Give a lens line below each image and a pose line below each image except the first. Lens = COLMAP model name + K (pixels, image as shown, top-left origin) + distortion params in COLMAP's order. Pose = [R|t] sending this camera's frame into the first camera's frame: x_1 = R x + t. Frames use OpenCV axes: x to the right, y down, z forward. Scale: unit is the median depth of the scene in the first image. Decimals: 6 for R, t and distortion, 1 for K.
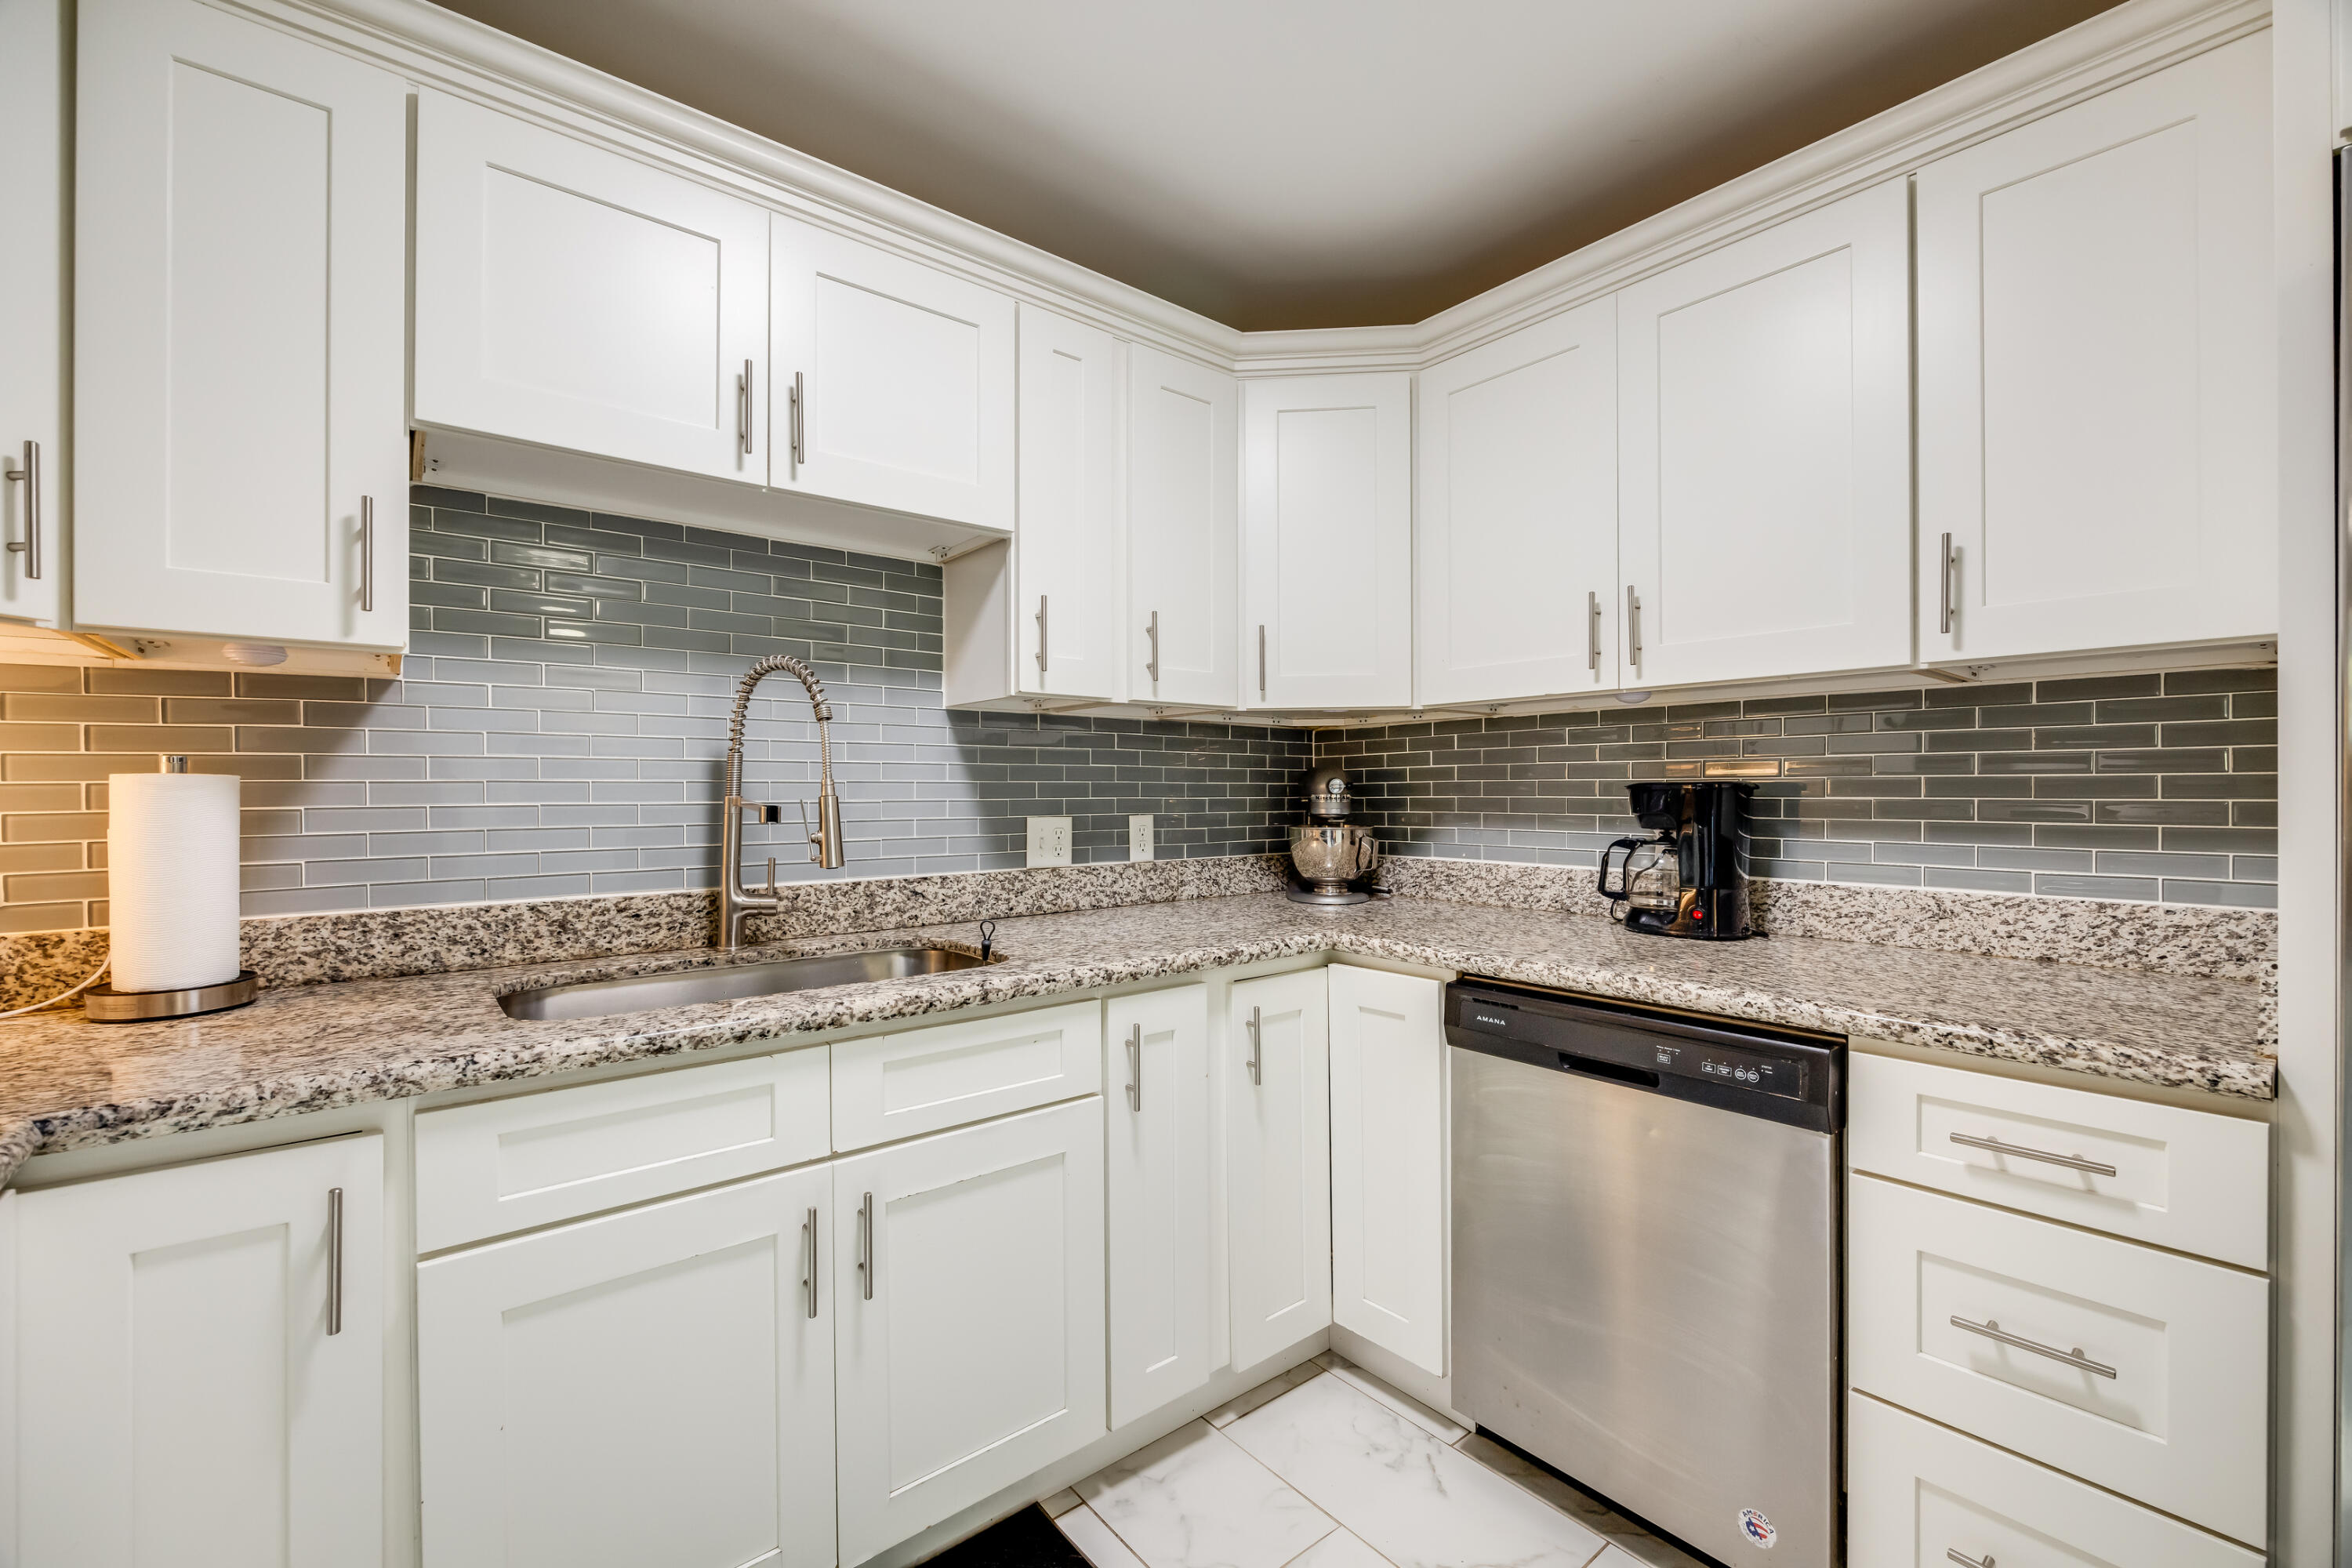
lens RADIAL K [[973.0, 0, 1177.2], [0, 973.0, 791.0], [0, 0, 1]] dist [0.000890, -0.000027]
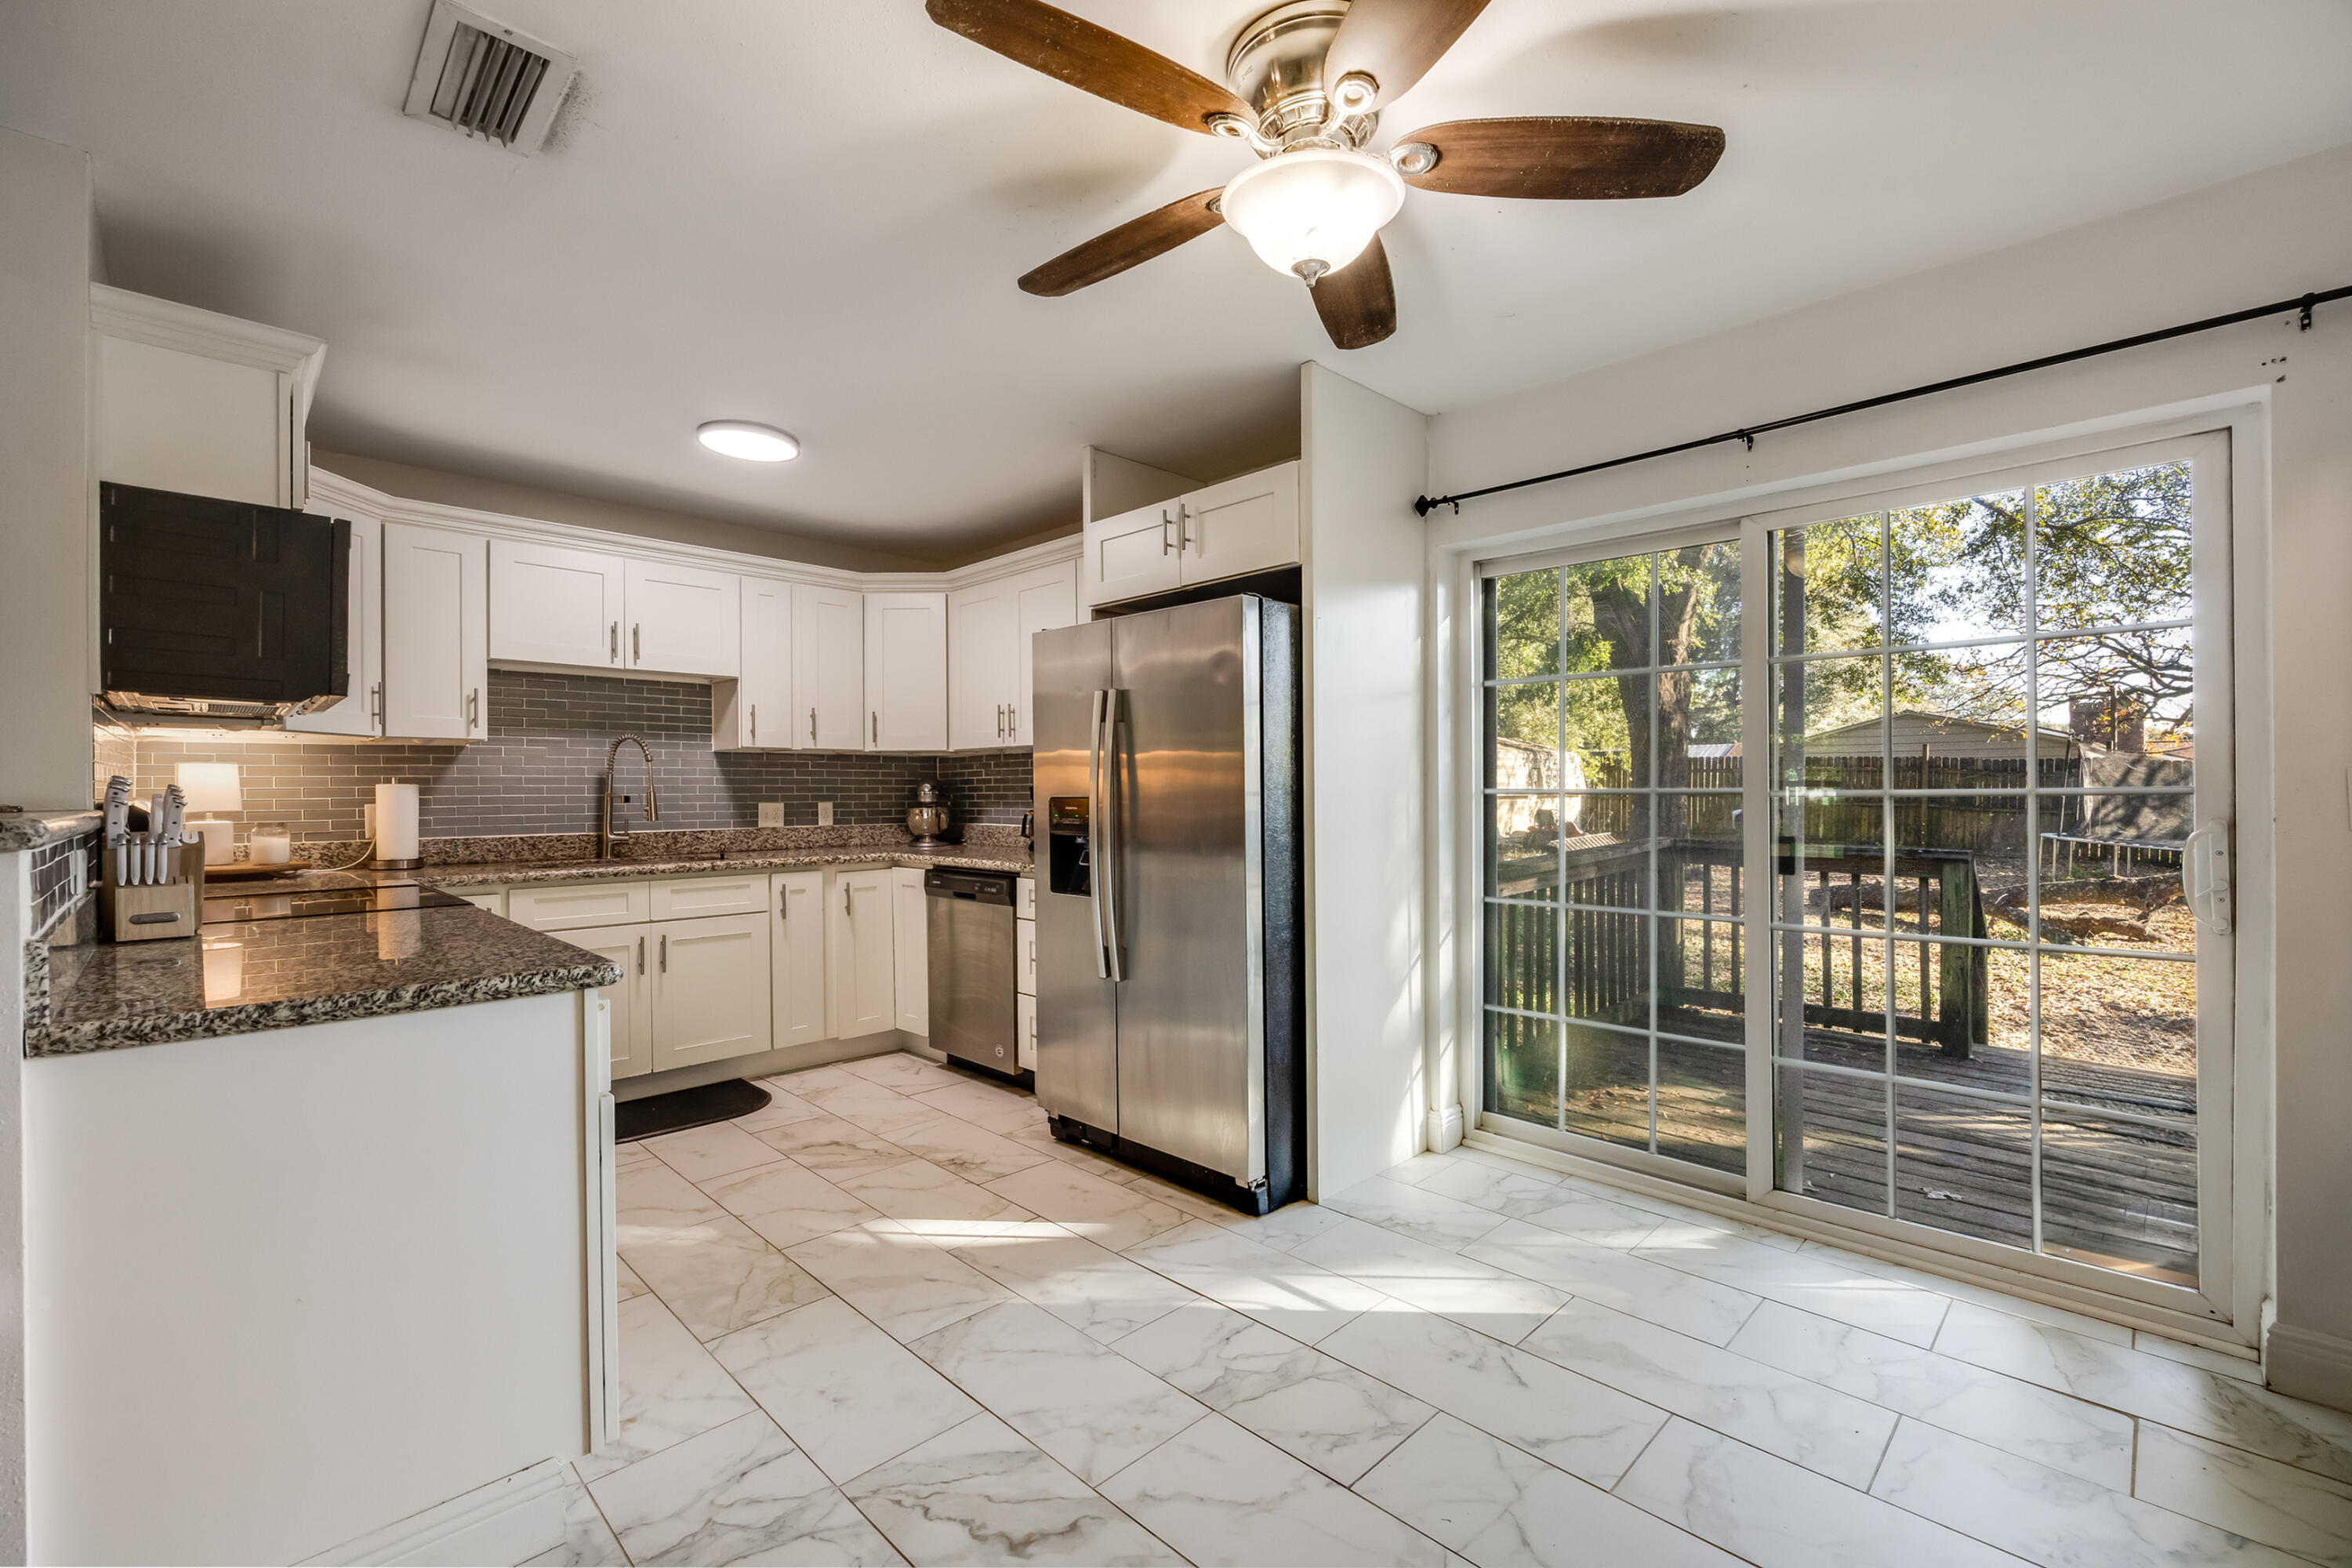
lens RADIAL K [[965.4, 0, 1186.5], [0, 965.4, 792.8], [0, 0, 1]] dist [0.002732, 0.000124]
pose [[0.991558, -0.002151, 0.129648, 0.594963], [0.001962, 0.999997, 0.001586, 0.005116], [-0.129651, -0.001318, 0.991559, -1.424052]]
